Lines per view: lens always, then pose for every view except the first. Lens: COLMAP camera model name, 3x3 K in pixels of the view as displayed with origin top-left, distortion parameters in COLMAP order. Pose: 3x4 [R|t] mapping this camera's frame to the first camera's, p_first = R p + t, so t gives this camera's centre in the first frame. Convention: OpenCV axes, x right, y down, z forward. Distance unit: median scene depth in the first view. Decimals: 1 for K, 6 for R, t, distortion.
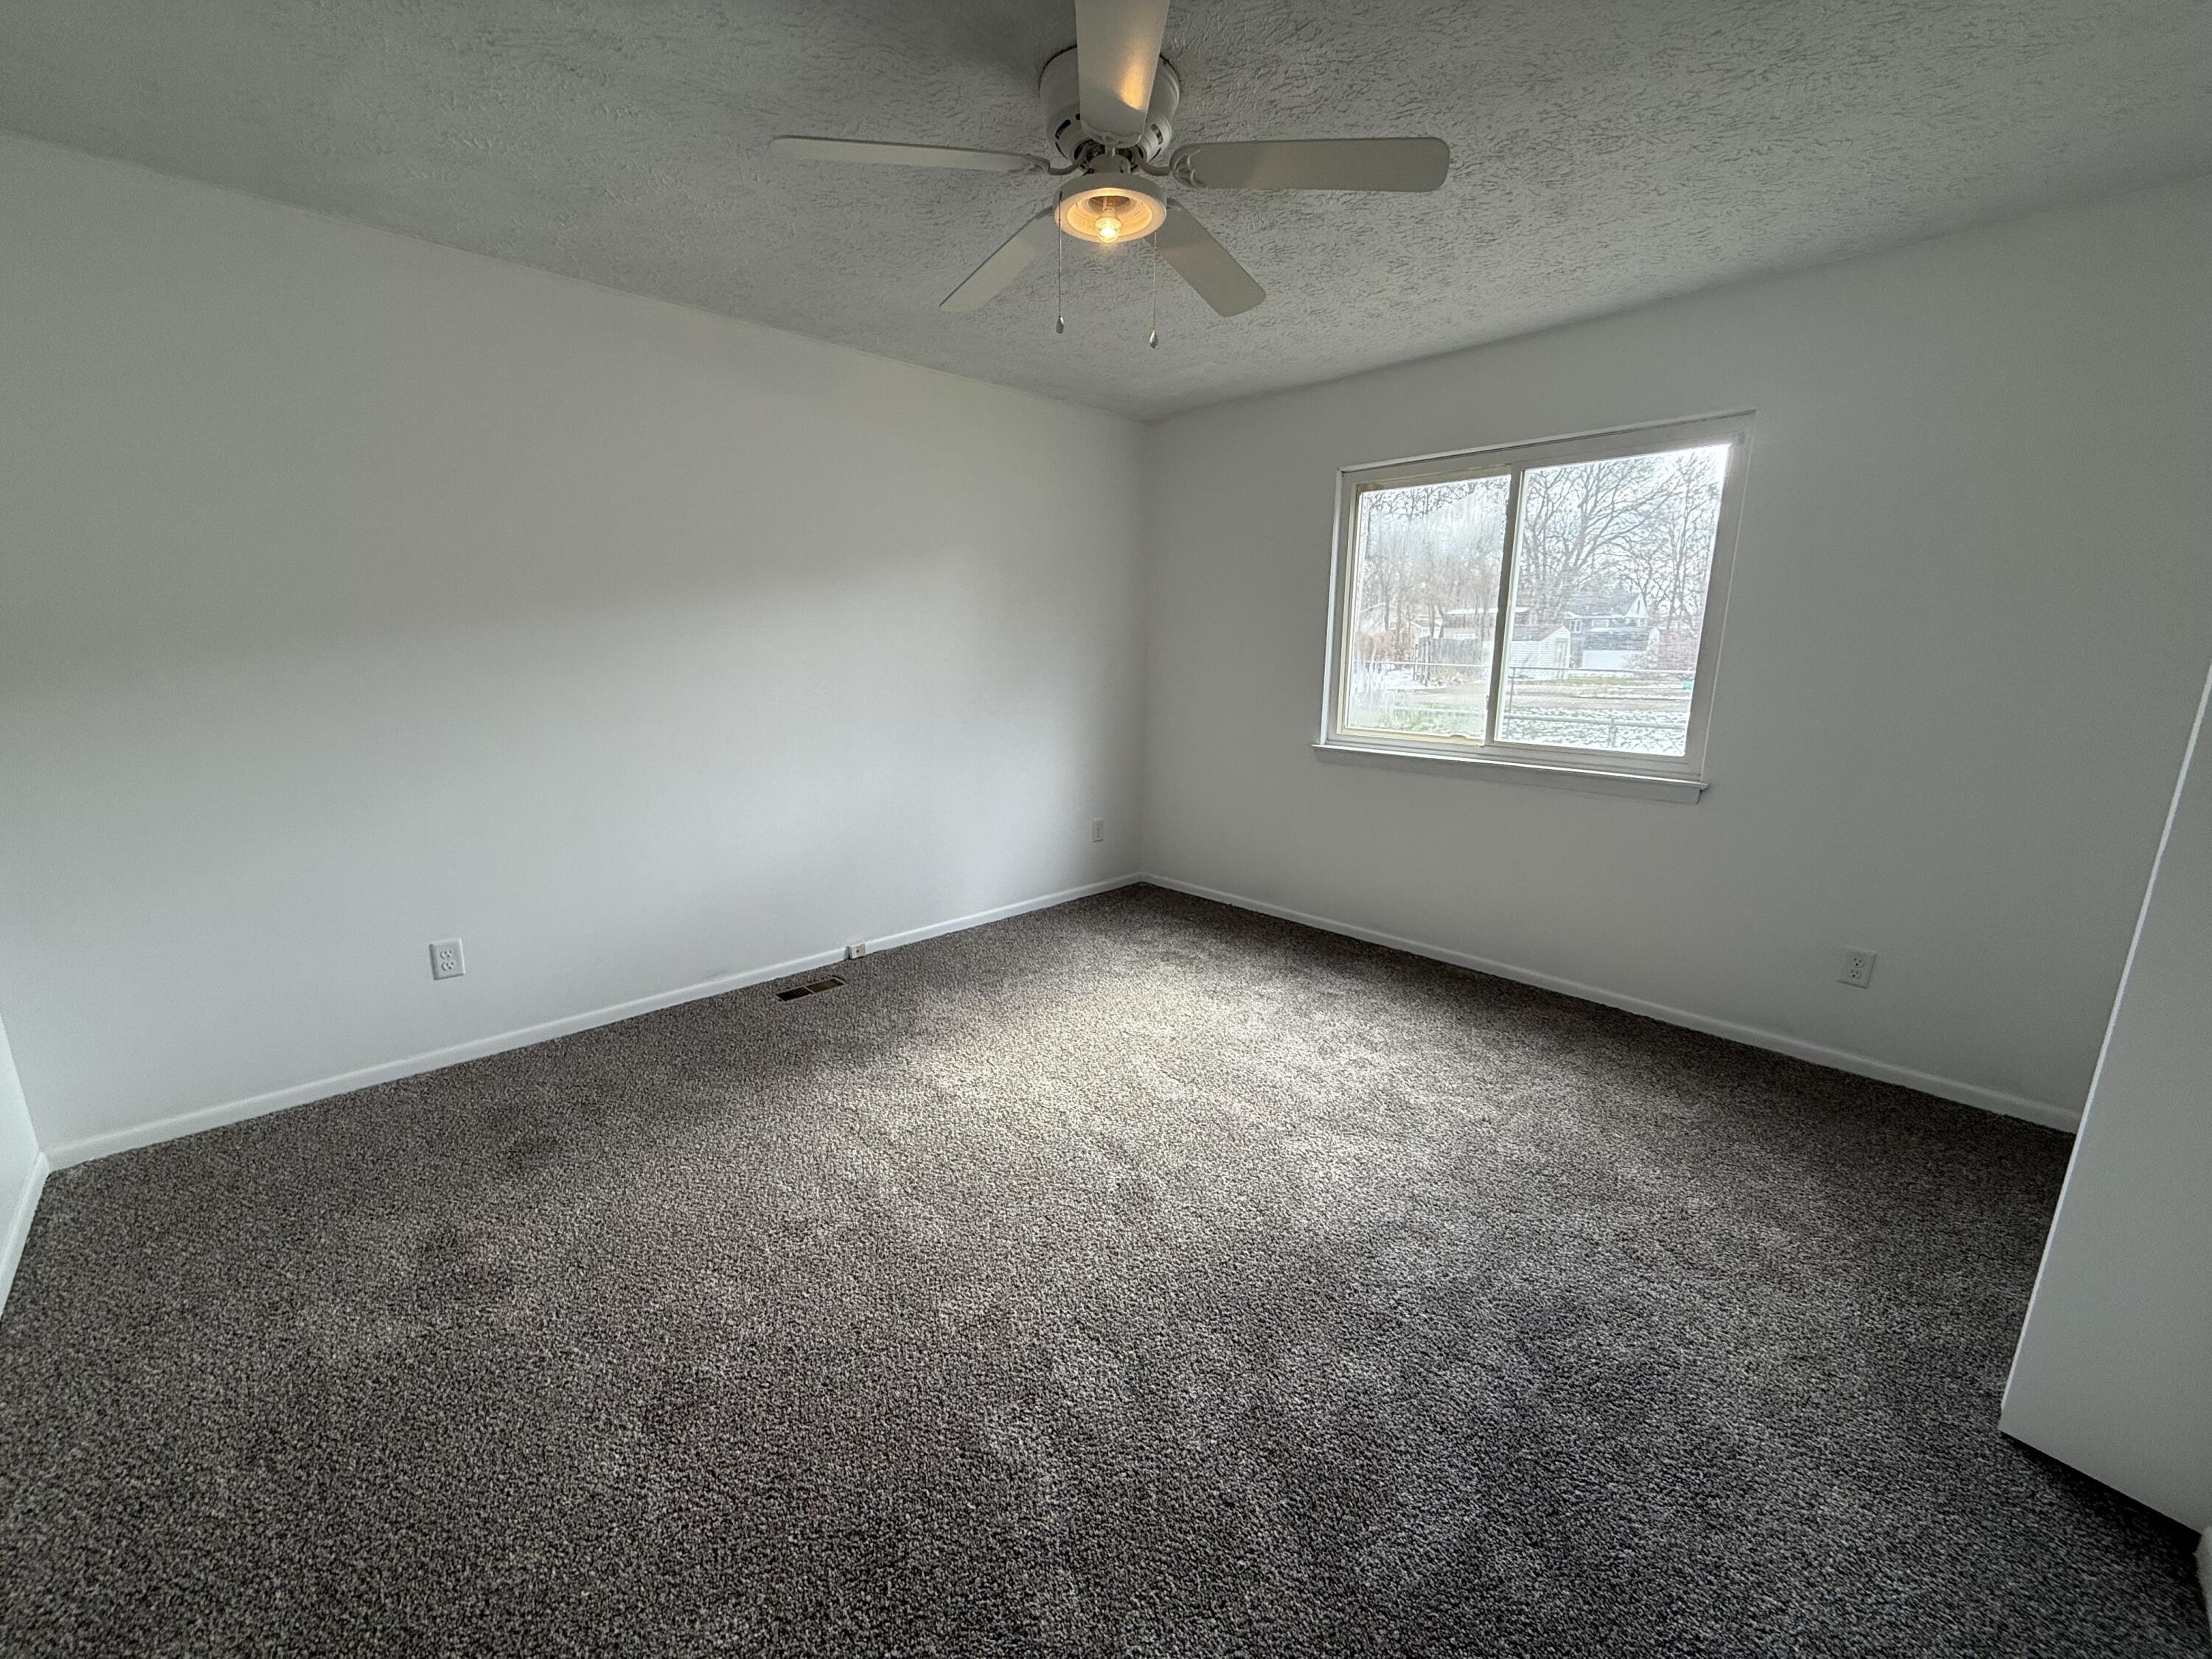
lens RADIAL K [[883.1, 0, 1097.9], [0, 883.1, 828.0], [0, 0, 1]] dist [0.000387, -0.000205]
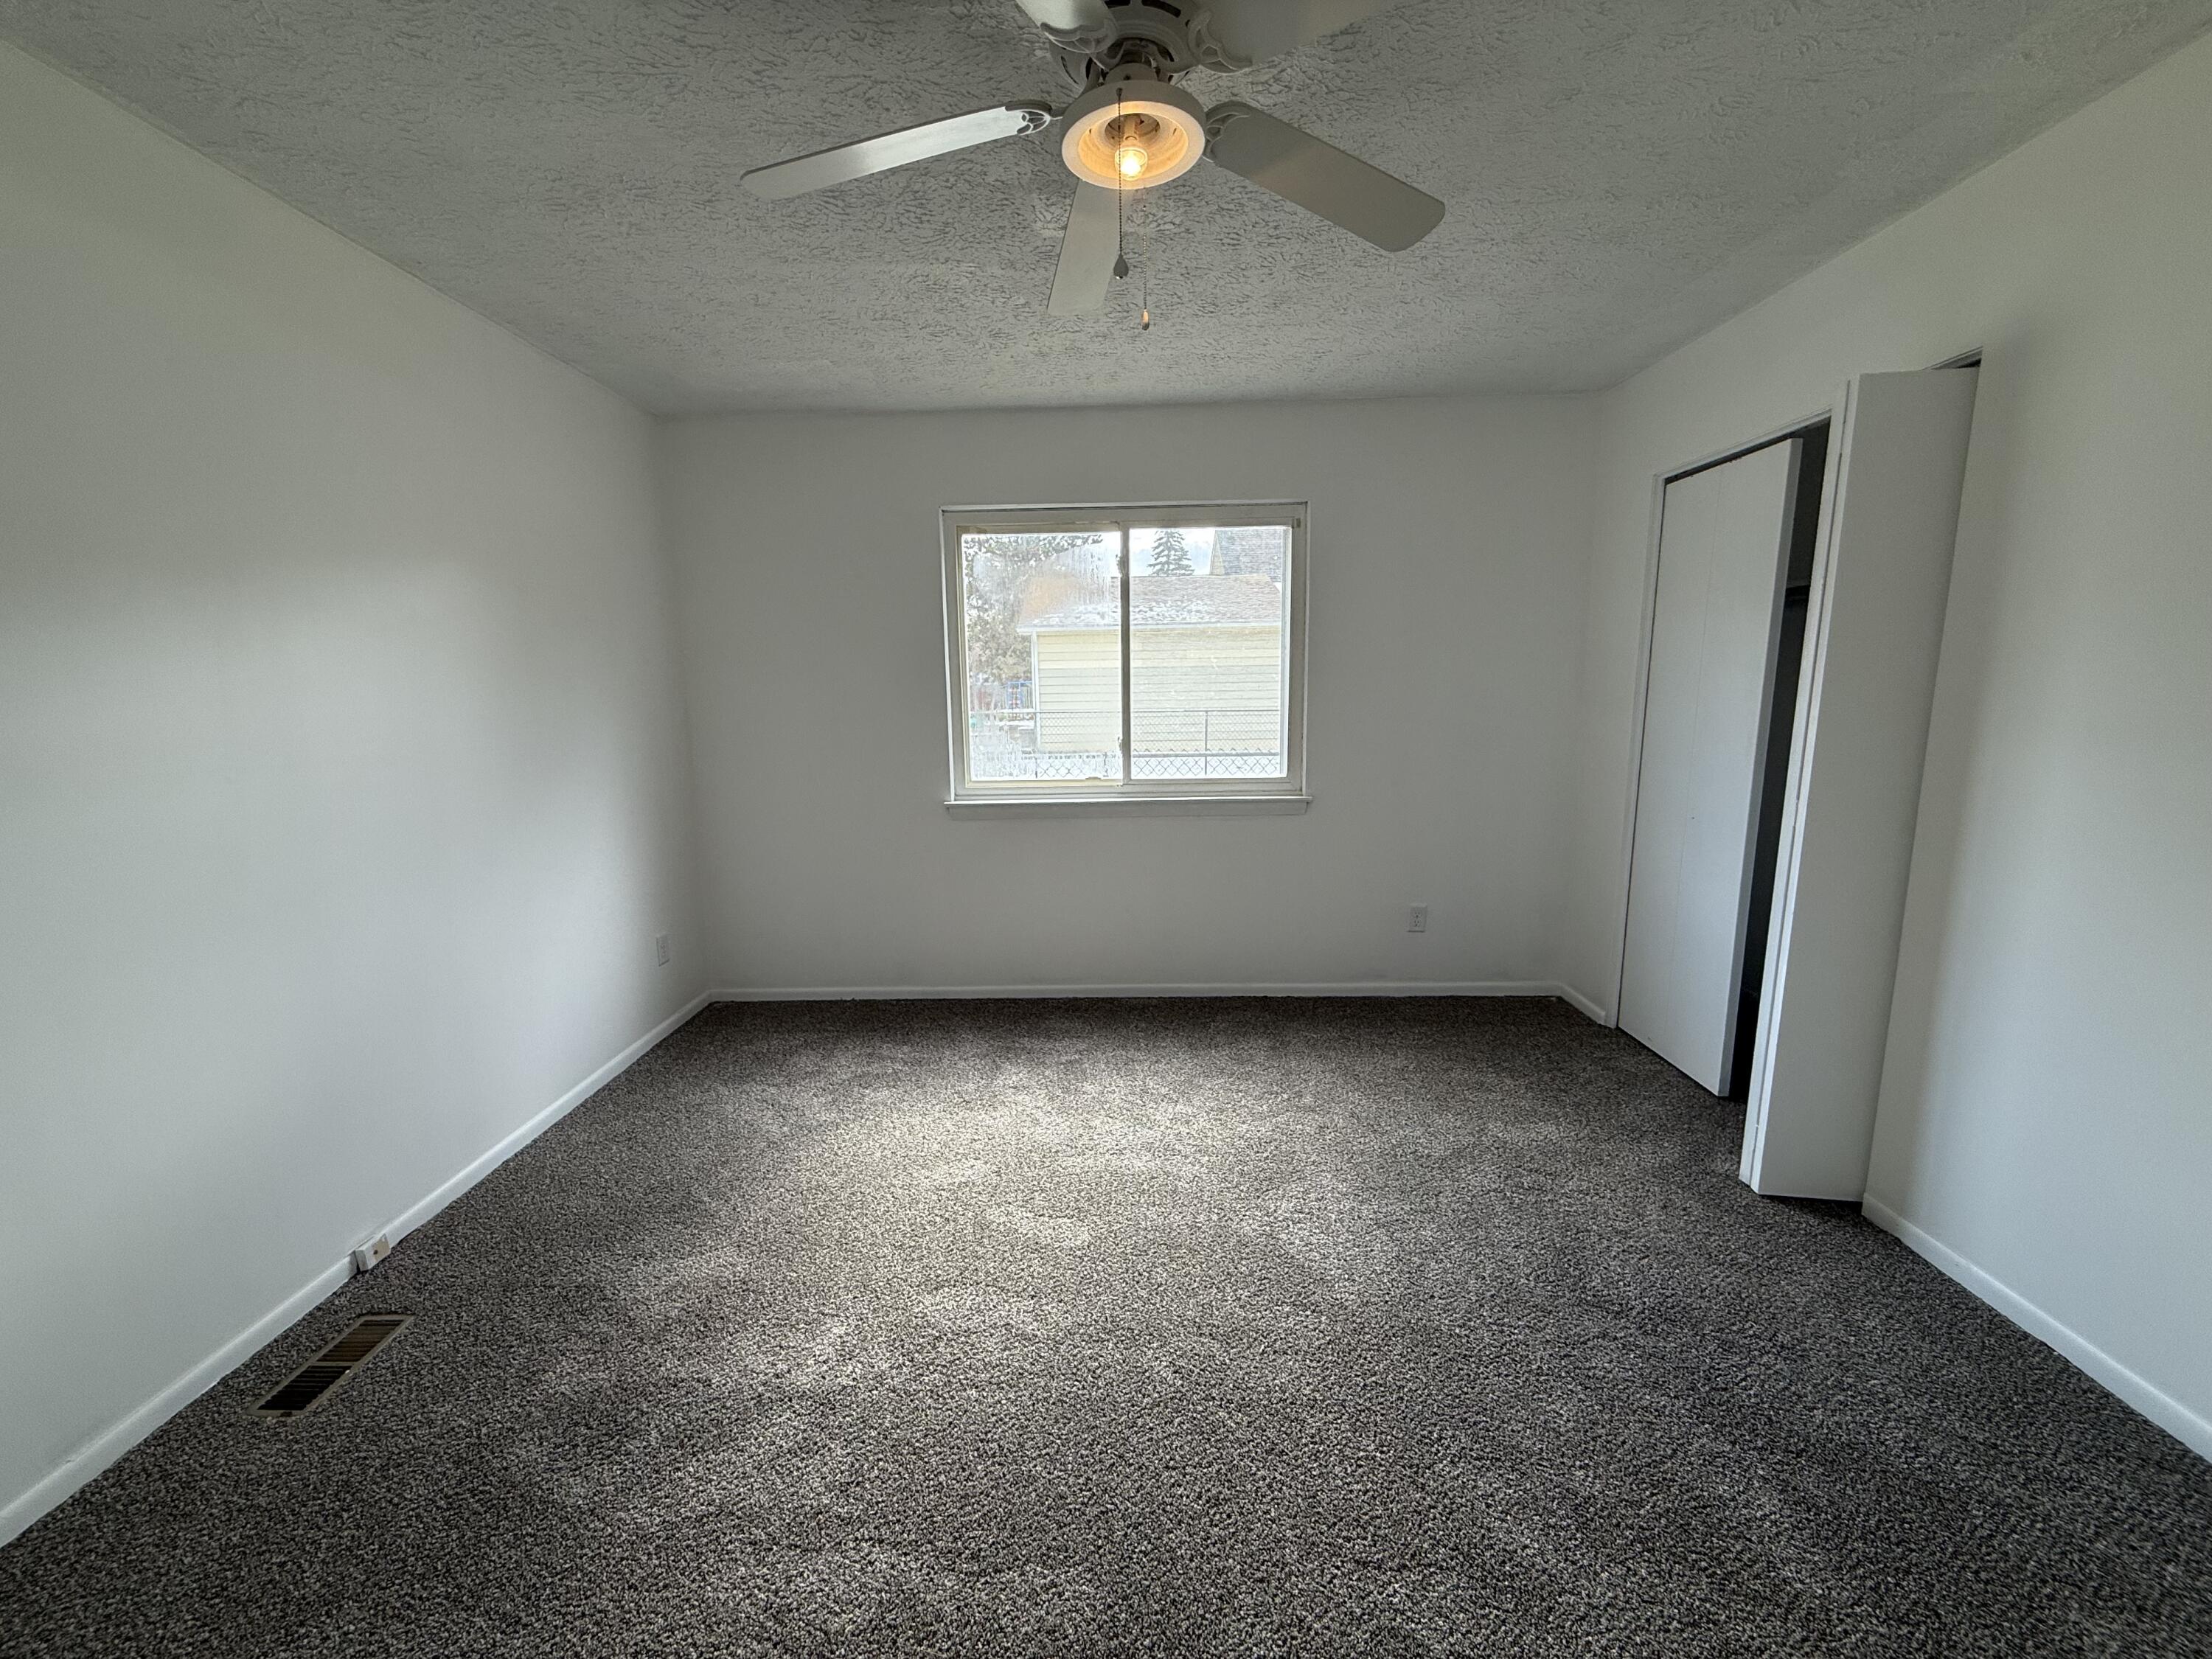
lens RADIAL K [[883.1, 0, 1092.0], [0, 883.1, 826.9], [0, 0, 1]] dist [0.000387, -0.000205]
pose [[0.708319, -0.126793, 0.694412, -0.330655], [0.166311, 0.986019, 0.010397, -0.061476], [-0.686021, 0.108124, 0.719503, 0.278768]]
